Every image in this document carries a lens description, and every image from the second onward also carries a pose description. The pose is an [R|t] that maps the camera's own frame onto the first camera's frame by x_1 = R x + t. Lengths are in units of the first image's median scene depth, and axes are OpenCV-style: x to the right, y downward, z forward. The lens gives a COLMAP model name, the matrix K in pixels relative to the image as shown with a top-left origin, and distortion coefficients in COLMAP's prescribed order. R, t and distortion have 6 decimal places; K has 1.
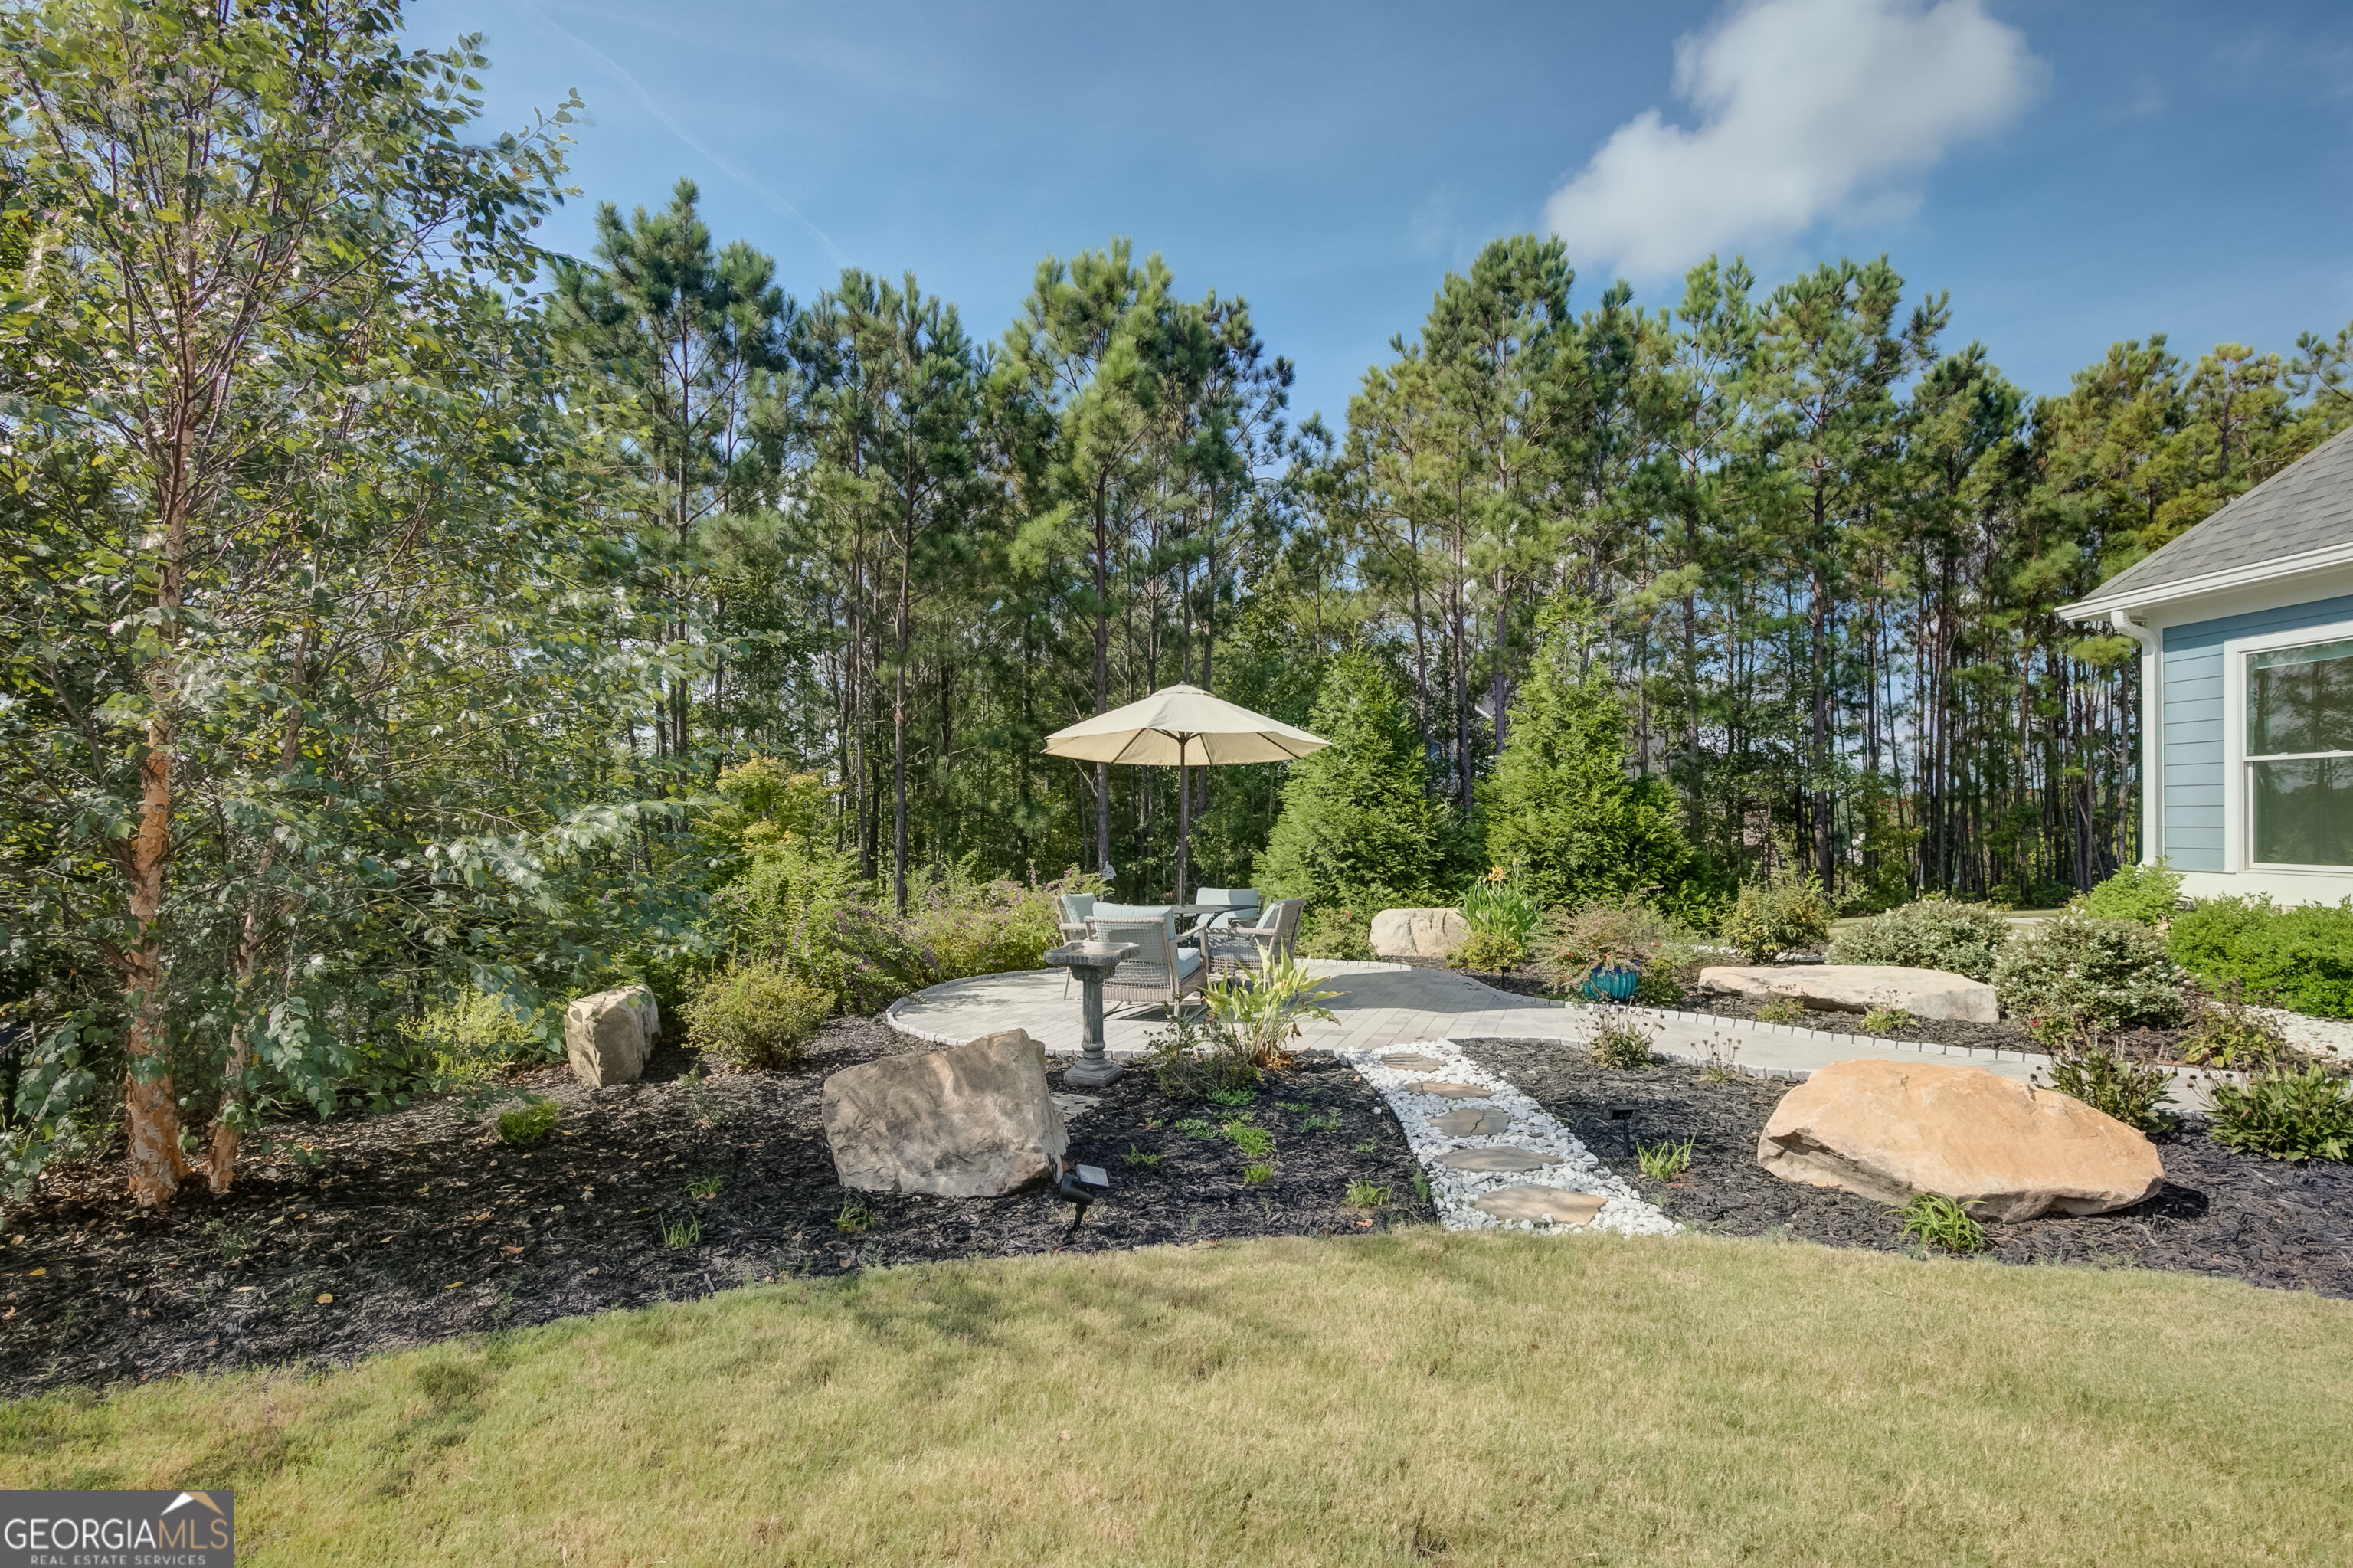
lens RADIAL K [[1100.5, 0, 1184.3], [0, 1100.5, 807.9], [0, 0, 1]] dist [0.010955, 0.000133]
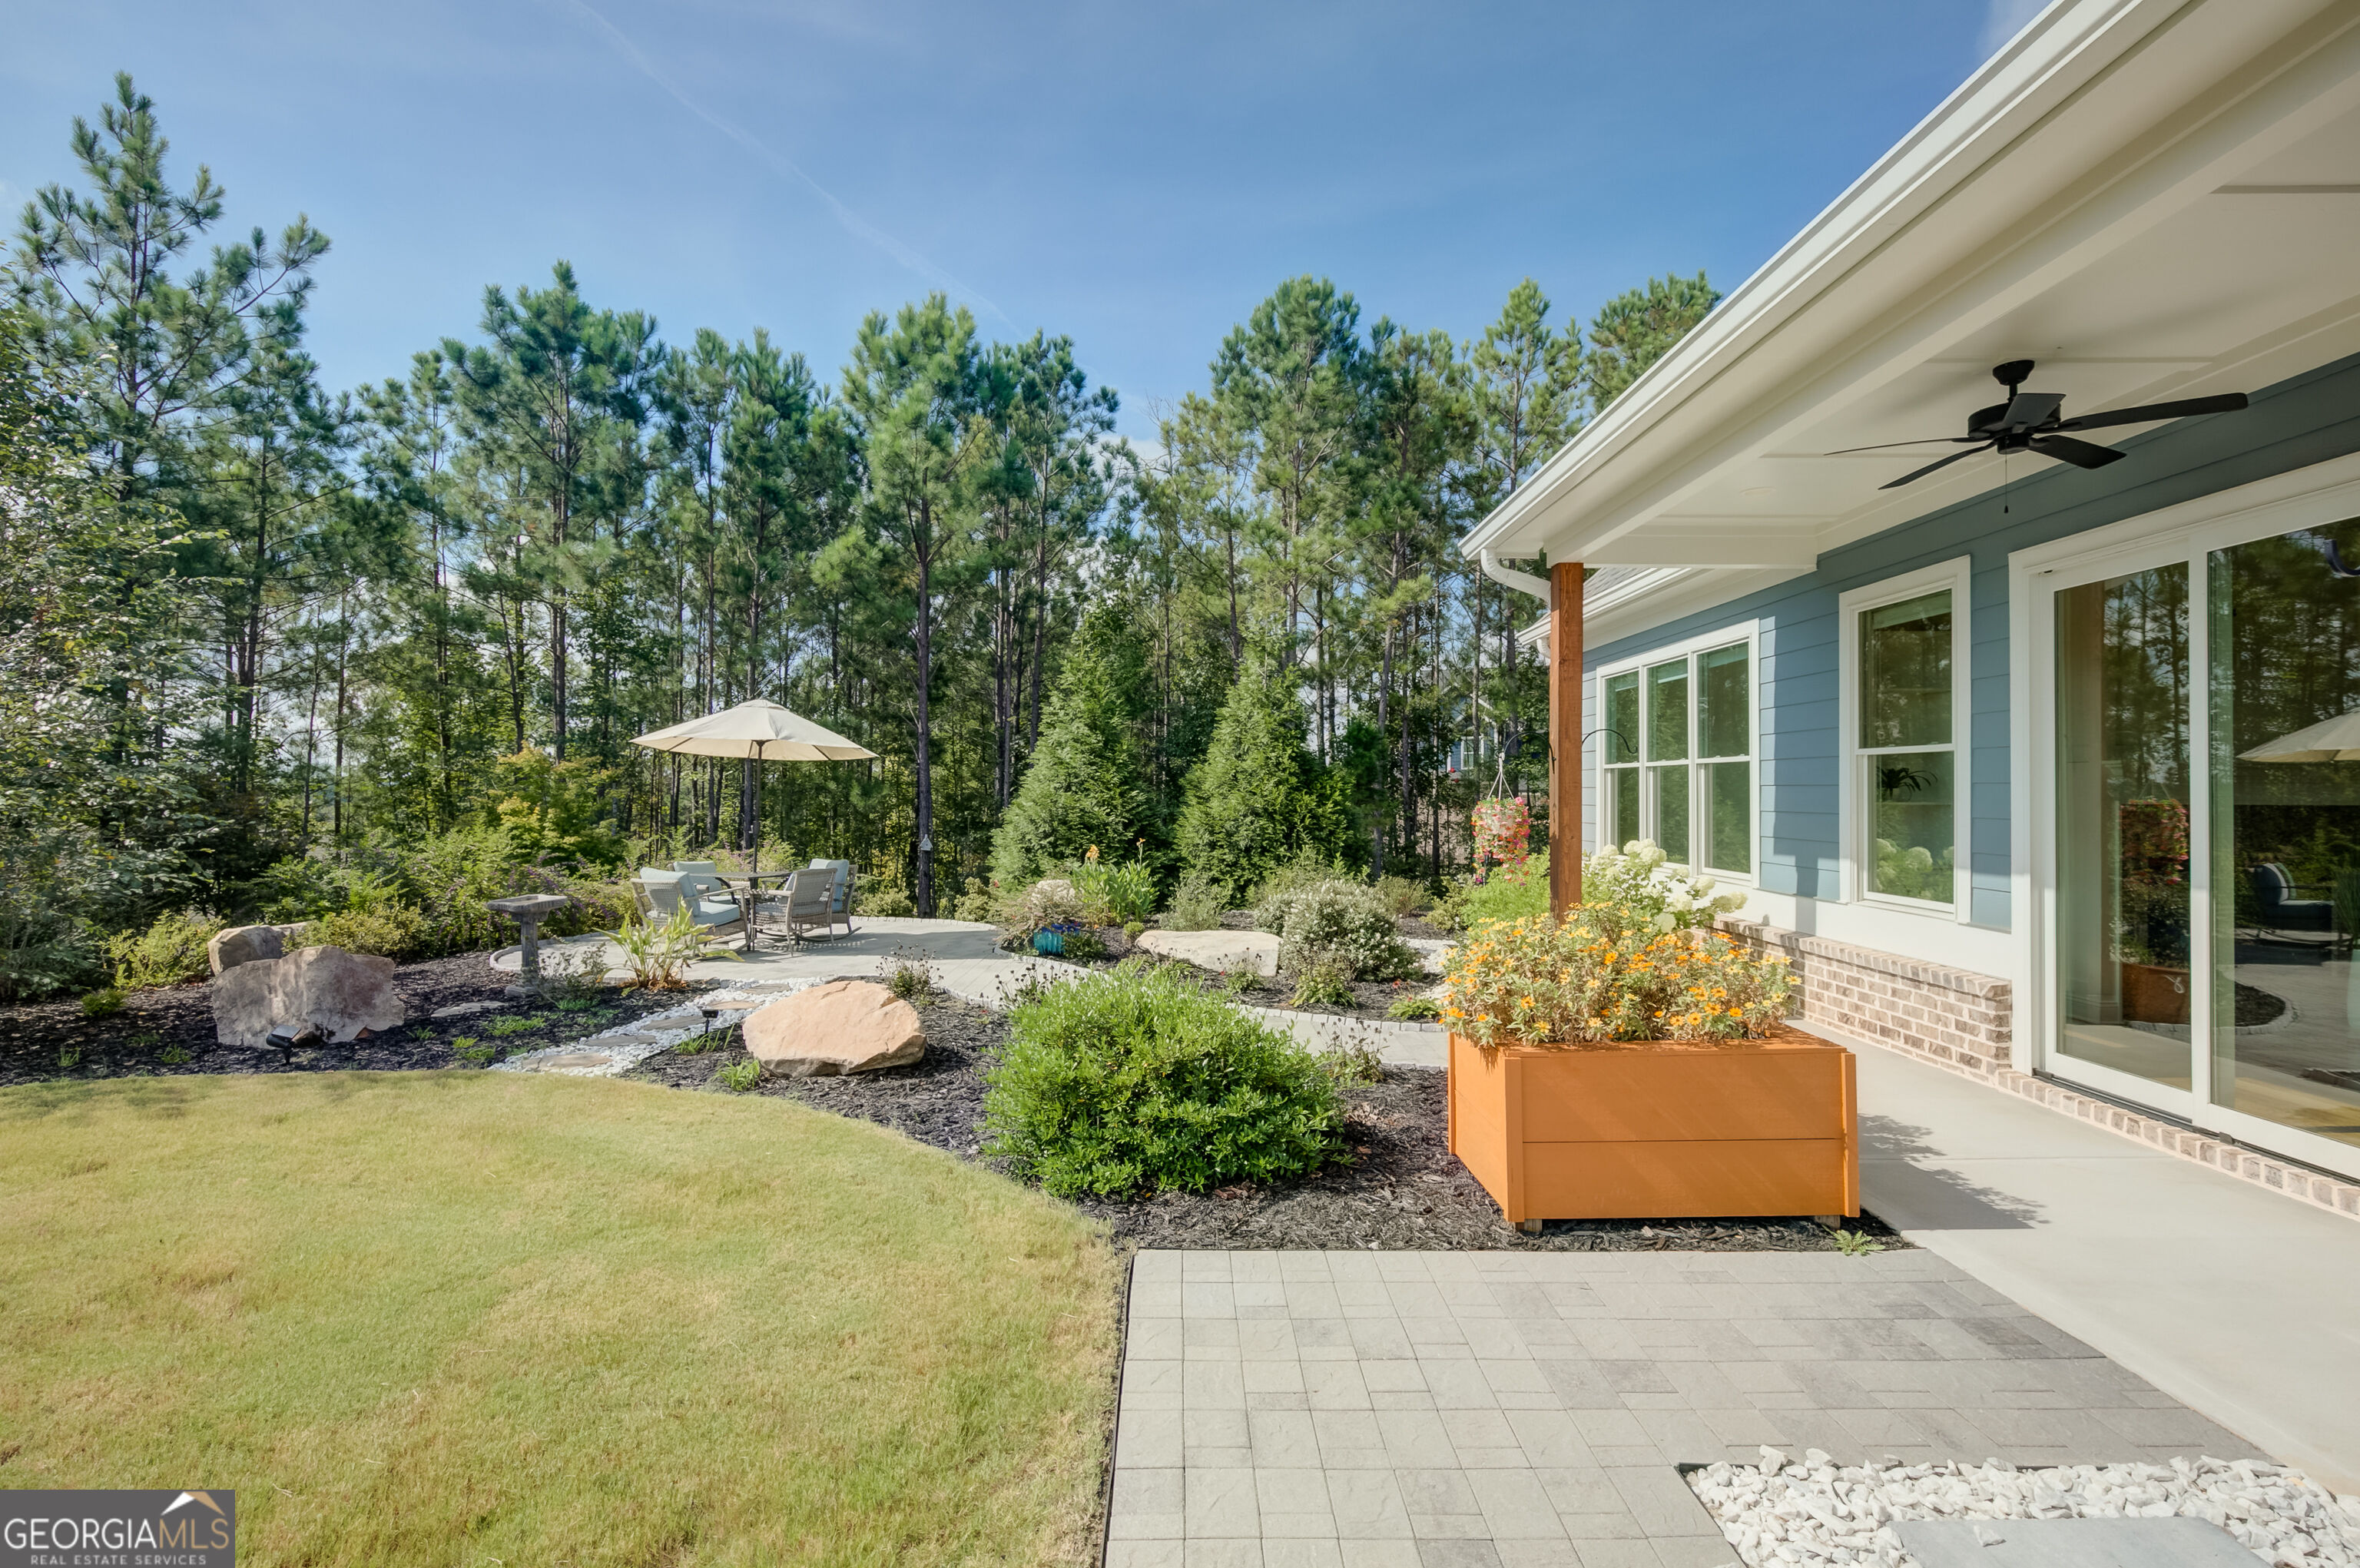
lens RADIAL K [[1086.5, 0, 1180.0], [0, 1086.5, 784.0], [0, 0, 1]] dist [-0.001080, 0.000165]
pose [[0.995128, 0.013905, -0.097607, 0.320662], [-0.013864, 0.999903, 0.001097, -0.009893], [0.097613, 0.000262, 0.995224, -0.102206]]
